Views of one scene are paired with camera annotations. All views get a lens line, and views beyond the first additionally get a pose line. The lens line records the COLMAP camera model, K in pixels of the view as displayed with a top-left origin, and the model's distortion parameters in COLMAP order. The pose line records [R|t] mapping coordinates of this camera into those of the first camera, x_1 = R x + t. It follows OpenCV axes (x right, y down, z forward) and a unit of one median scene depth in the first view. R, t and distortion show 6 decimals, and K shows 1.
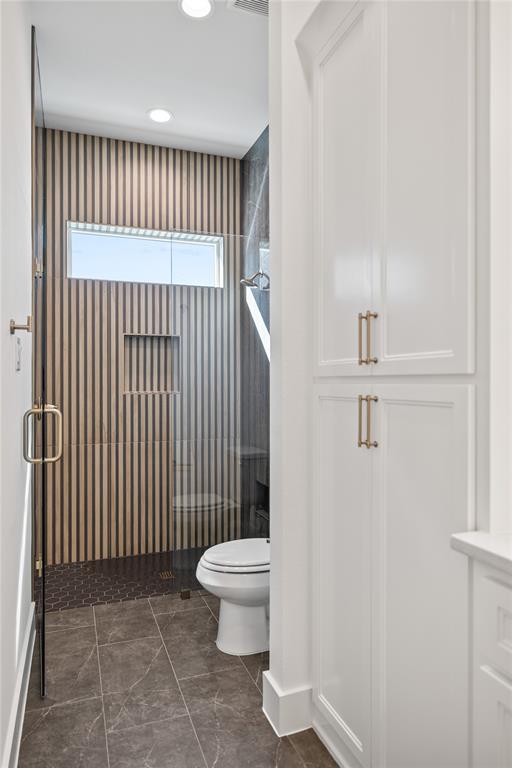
lens RADIAL K [[470.5, 0, 255.3], [0, 470.5, 382.7], [0, 0, 1]] dist [-0.001778, 0.000767]
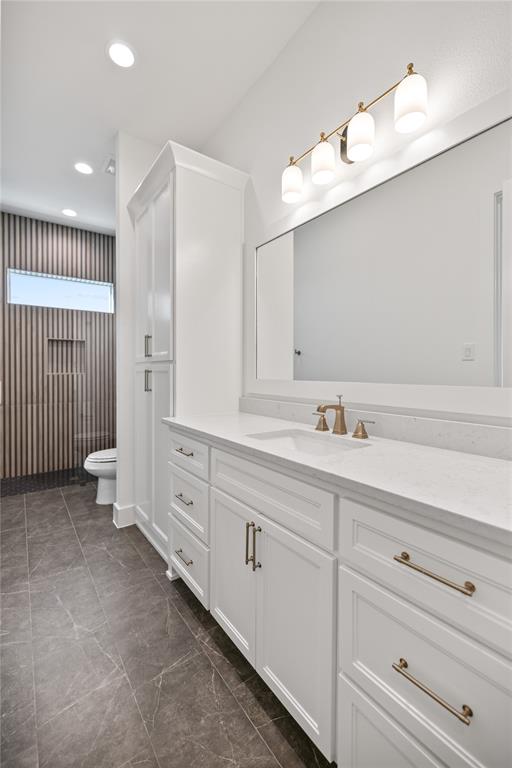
lens RADIAL K [[323.2, 0, 254.3], [0, 323.2, 373.9], [0, 0, 1]] dist [0.000757, -0.000634]
pose [[0.966957, -0.001052, 0.254937, 0.140094], [-0.000226, 0.999988, 0.004982, 0.016199], [-0.254939, -0.004875, 0.966945, -0.300971]]
